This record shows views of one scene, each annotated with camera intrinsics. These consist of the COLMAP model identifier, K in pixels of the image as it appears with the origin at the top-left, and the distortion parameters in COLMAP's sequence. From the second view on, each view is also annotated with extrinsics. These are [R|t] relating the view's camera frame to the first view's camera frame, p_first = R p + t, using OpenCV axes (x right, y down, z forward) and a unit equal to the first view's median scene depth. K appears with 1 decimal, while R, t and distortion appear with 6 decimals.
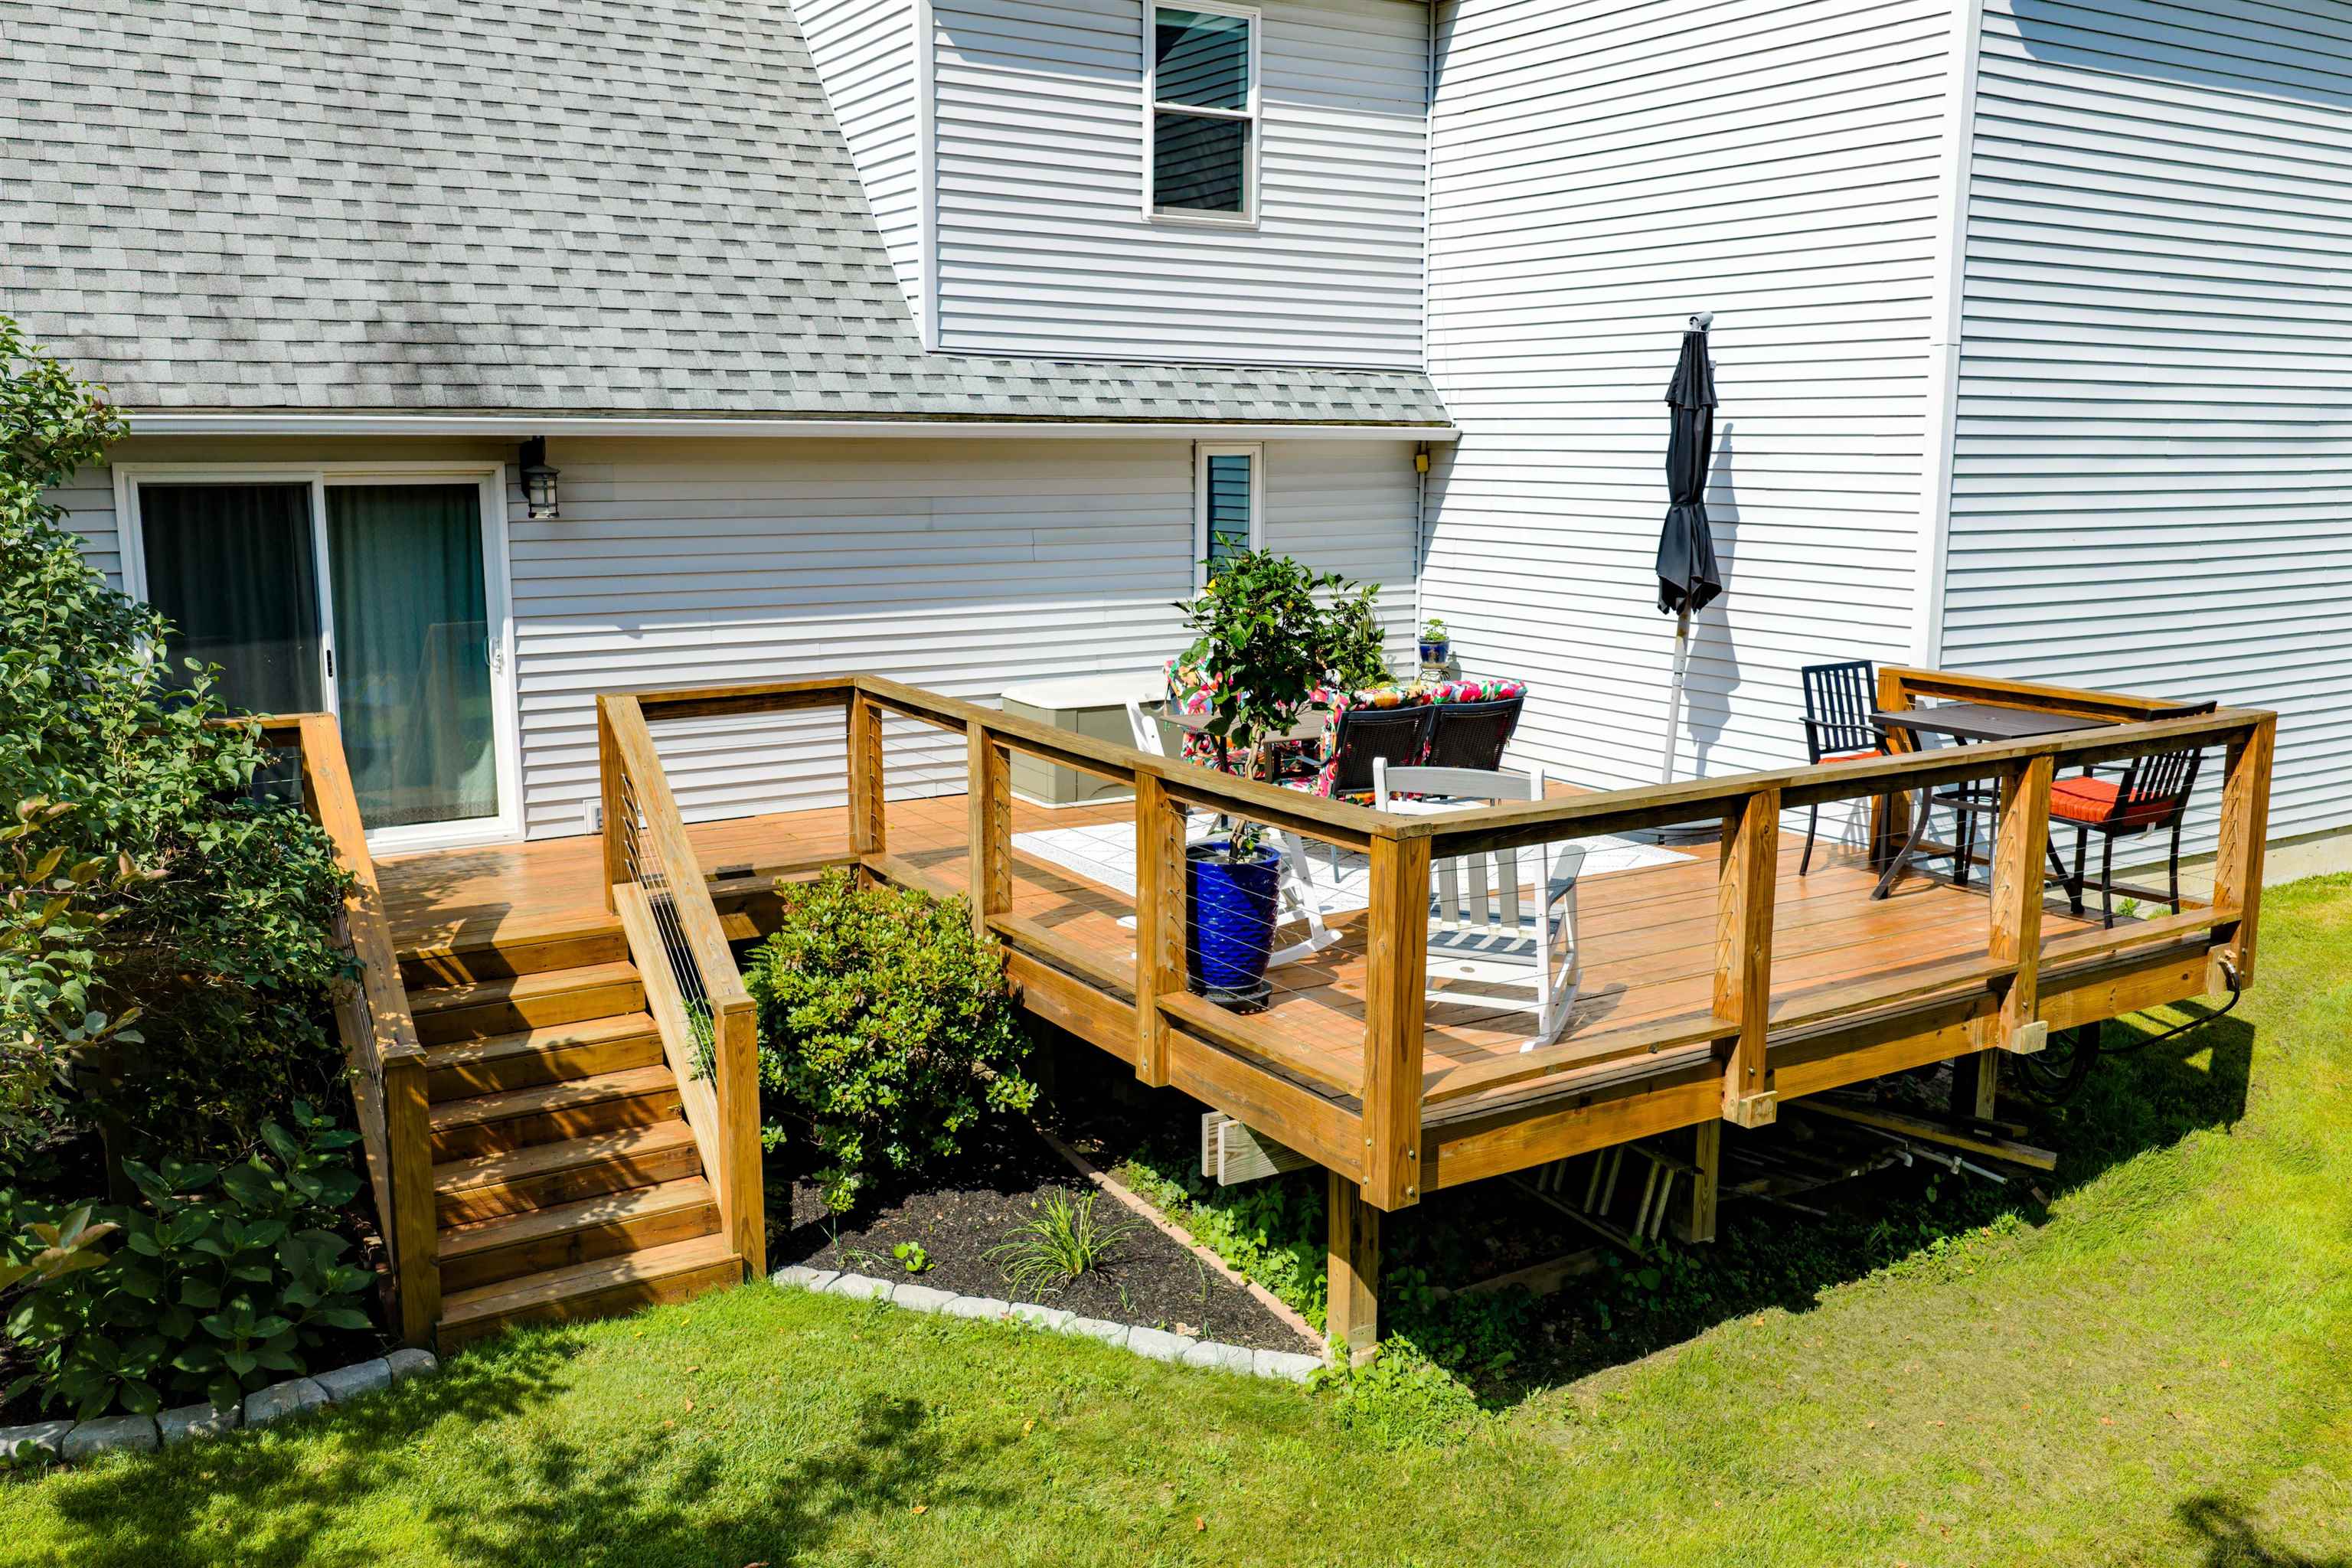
lens RADIAL K [[1970.8, 0, 1181.1], [0, 1970.8, 786.2], [0, 0, 1]] dist [0.027679, -0.061795]
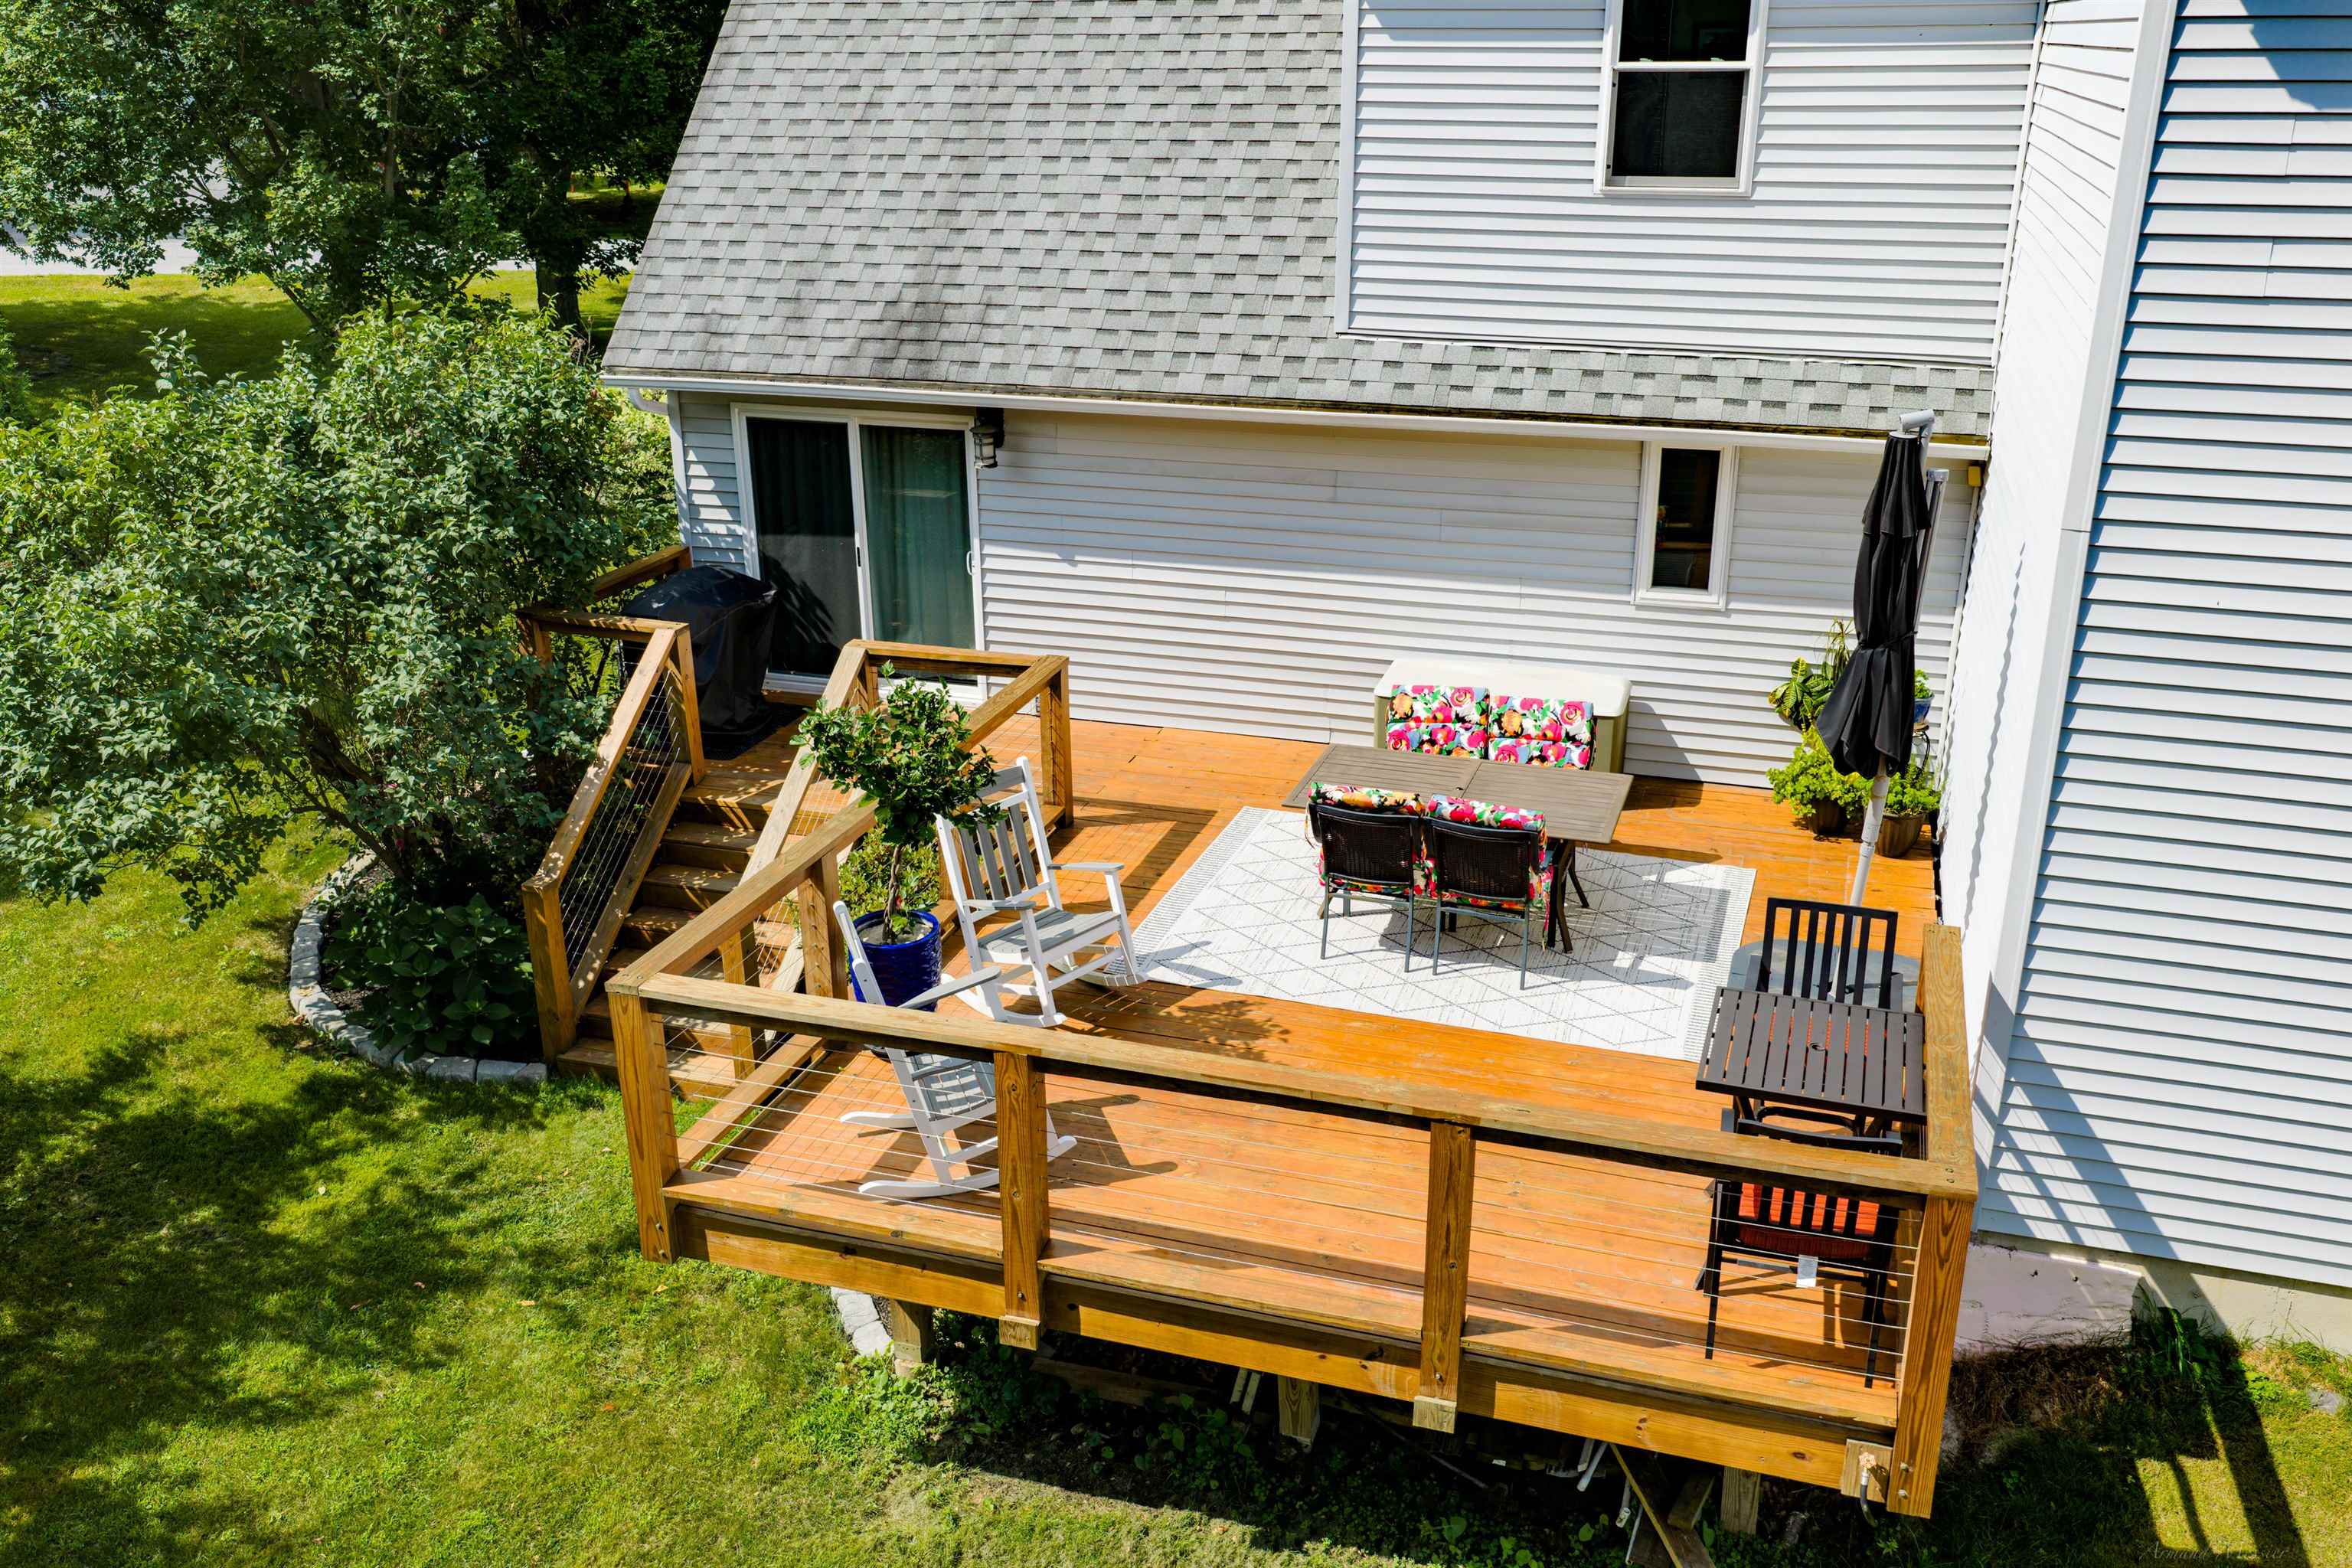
lens RADIAL K [[1970.8, 0, 1186.8], [0, 1970.8, 785.1], [0, 0, 1]] dist [0.027679, -0.061795]
pose [[0.636576, 0.267298, -0.723410, 0.645121], [-0.125054, 0.961377, 0.245183, -0.239870], [0.761007, -0.065613, 0.645417, 0.258811]]
